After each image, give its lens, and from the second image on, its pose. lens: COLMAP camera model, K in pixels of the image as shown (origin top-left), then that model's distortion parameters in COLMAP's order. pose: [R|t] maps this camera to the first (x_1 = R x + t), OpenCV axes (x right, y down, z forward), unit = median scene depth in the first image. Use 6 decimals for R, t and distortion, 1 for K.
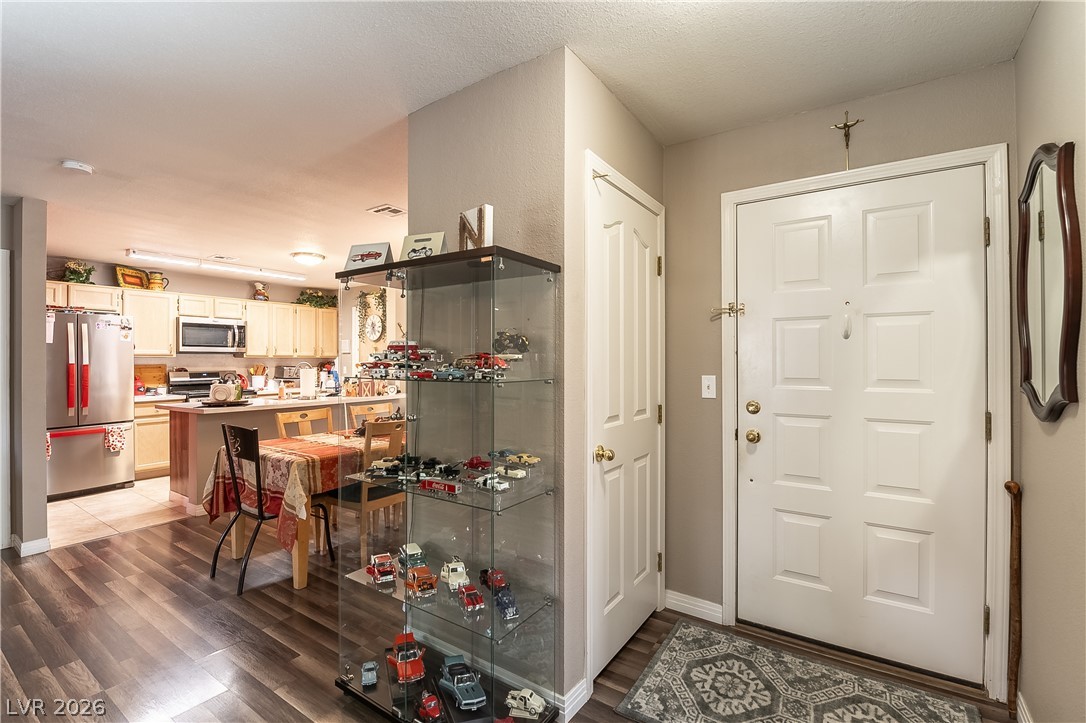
lens RADIAL K [[483.4, 0, 546.7], [0, 483.4, 361.4], [0, 0, 1]] dist [-0.001008, -0.009736]
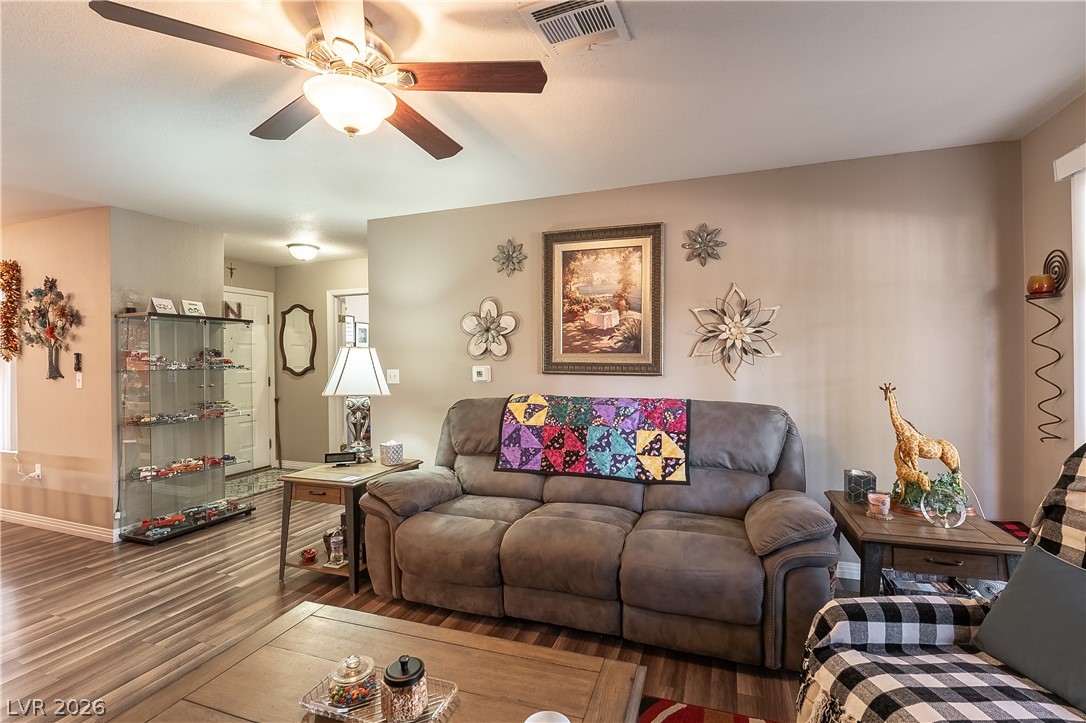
lens RADIAL K [[483.4, 0, 546.7], [0, 483.4, 361.4], [0, 0, 1]] dist [-0.001008, -0.009736]
pose [[-0.253720, -0.004010, 0.967269, -0.844496], [0.011532, 0.999908, 0.007170, 0.000671], [-0.967209, 0.012973, -0.253650, 0.012731]]
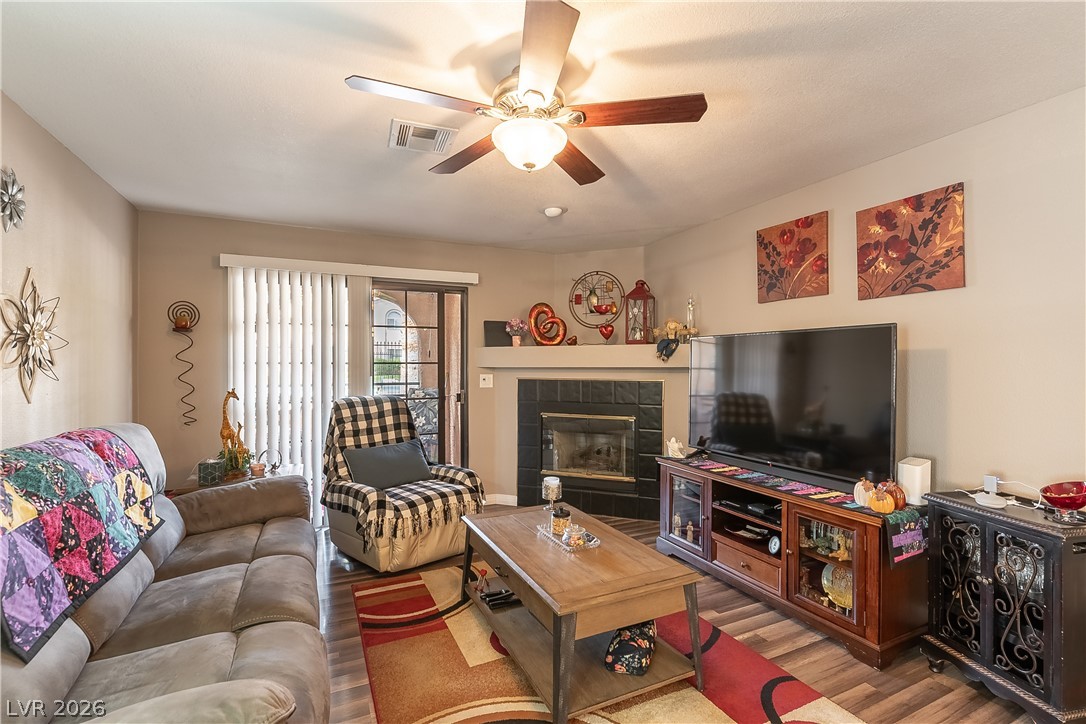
lens RADIAL K [[487.0, 0, 546.3], [0, 487.0, 355.4], [0, 0, 1]] dist [0.000732, -0.020668]
pose [[-0.500134, -0.012684, -0.865855, -0.276430], [0.003324, 0.999857, -0.016567, -0.001947], [0.865942, -0.011164, -0.500020, 0.216728]]
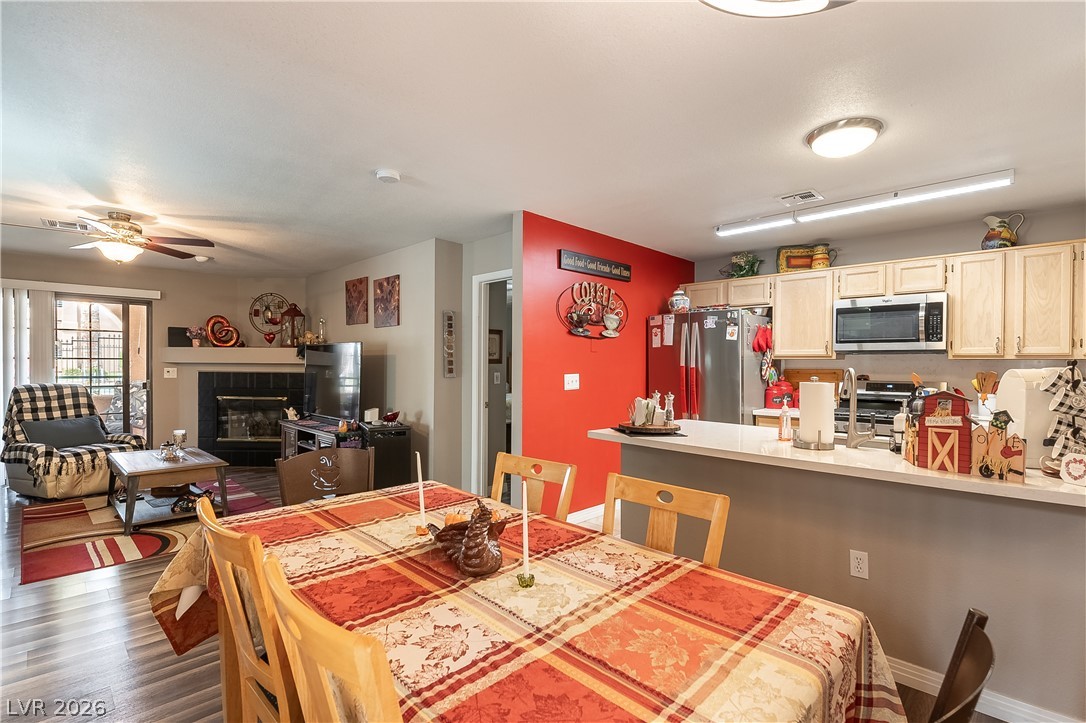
lens RADIAL K [[505.9, 0, 568.9], [0, 505.9, 364.0], [0, 0, 1]] dist [-0.002635, -0.006211]
pose [[-0.150958, 0.002866, -0.988536, 0.015077], [-0.006005, 0.999975, 0.003816, -0.002151], [0.988522, 0.006512, -0.150937, 0.729080]]
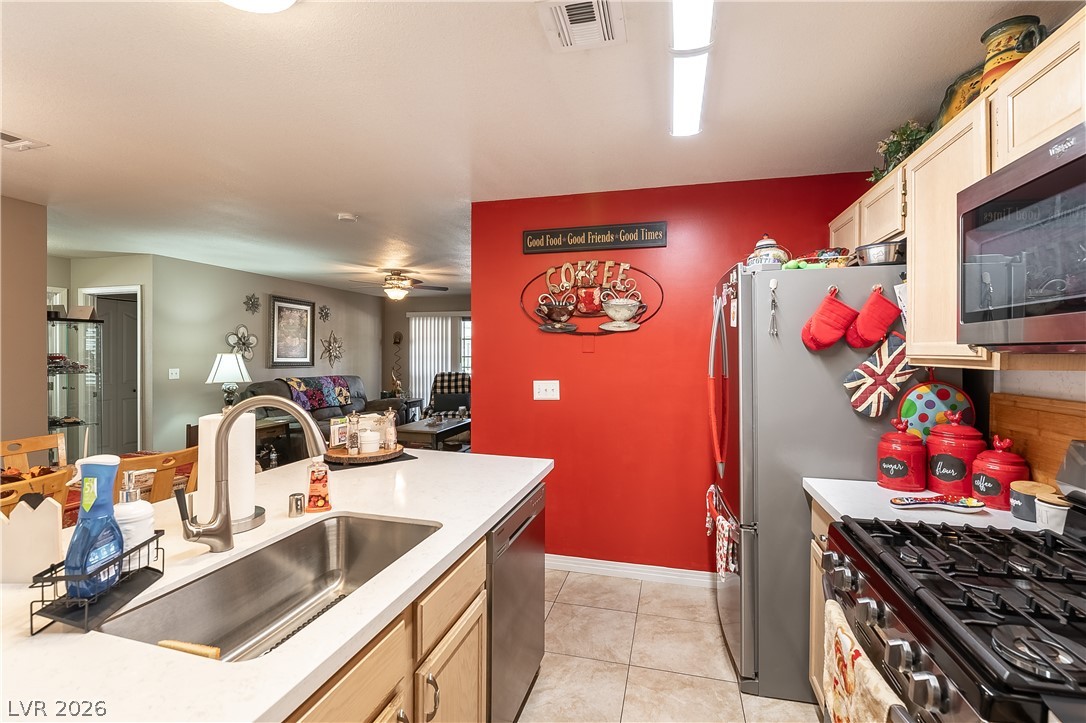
lens RADIAL K [[487.0, 0, 546.3], [0, 487.0, 354.9], [0, 0, 1]] dist [0.000732, -0.020668]
pose [[-0.942929, 0.000947, -0.332993, -0.504426], [-0.000848, 0.999986, 0.005245, -0.017319], [0.332993, 0.005228, -0.942915, 1.144267]]
